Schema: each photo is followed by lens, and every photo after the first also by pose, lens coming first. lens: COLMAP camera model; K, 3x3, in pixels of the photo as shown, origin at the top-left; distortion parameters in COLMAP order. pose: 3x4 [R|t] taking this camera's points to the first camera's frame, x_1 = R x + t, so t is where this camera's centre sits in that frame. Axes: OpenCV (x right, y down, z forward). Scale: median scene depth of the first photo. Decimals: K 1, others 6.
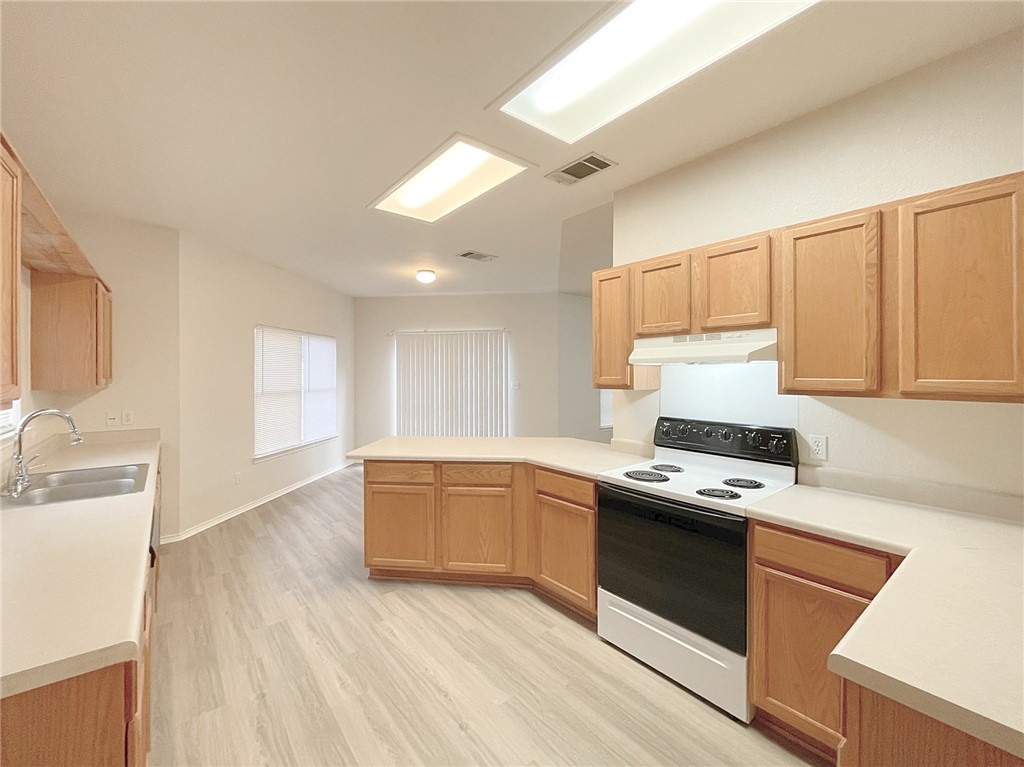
lens RADIAL K [[424.9, 0, 498.3], [0, 424.9, 373.2], [0, 0, 1]] dist [-0.002976, 0.002438]
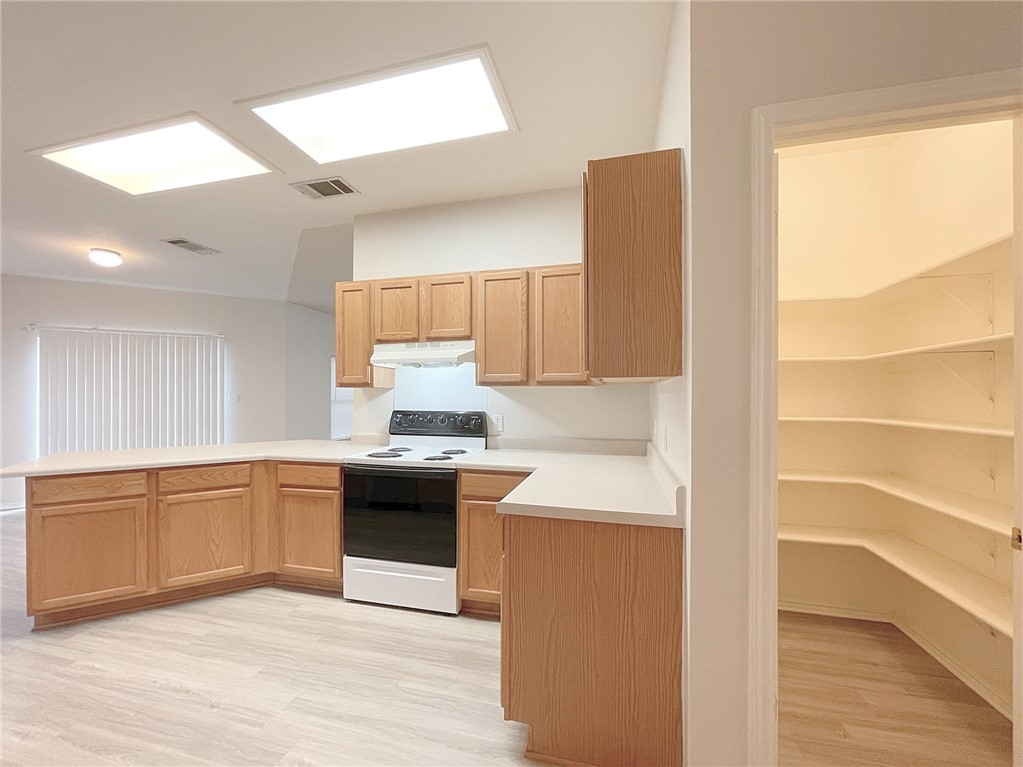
lens RADIAL K [[424.5, 0, 502.0], [0, 424.5, 394.7], [0, 0, 1]] dist [-0.002976, 0.002438]
pose [[0.801515, 0.004537, 0.597958, -0.104399], [-0.000535, 0.999976, -0.006871, 0.070814], [-0.597975, 0.005187, 0.801498, -0.168057]]
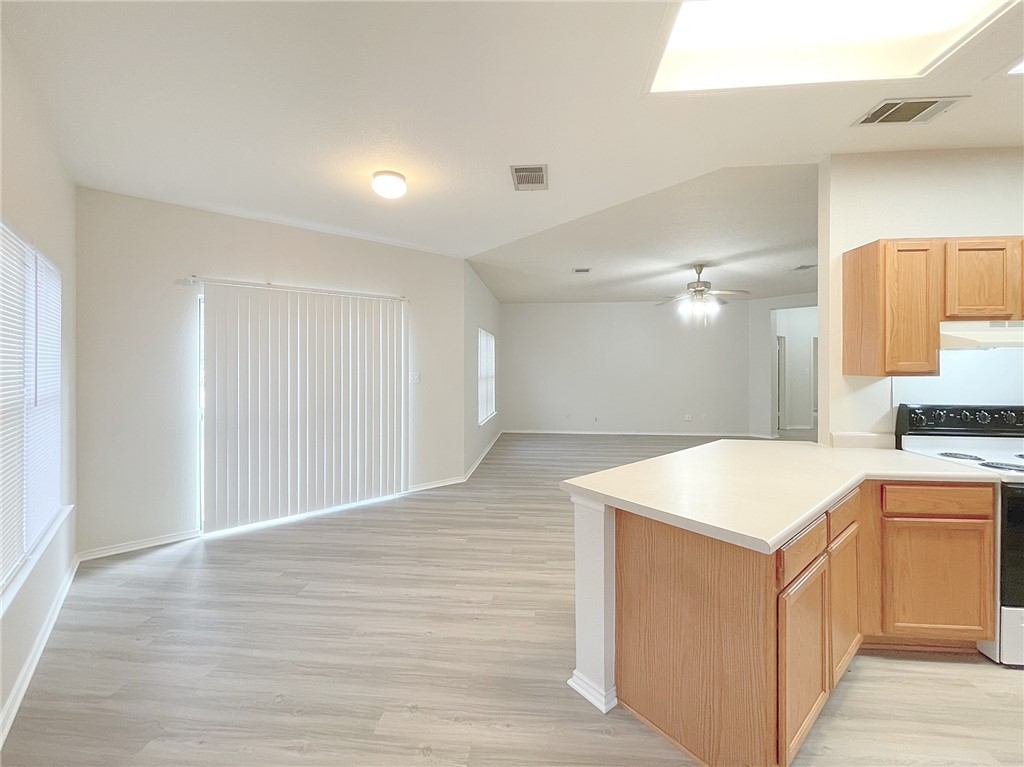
lens RADIAL K [[424.9, 0, 504.8], [0, 424.9, 367.4], [0, 0, 1]] dist [-0.002976, 0.002438]
pose [[0.681877, -0.000214, 0.731467, -1.018573], [0.000657, 1.000000, -0.000320, 0.019514], [-0.731466, 0.000698, 0.681877, 1.091254]]
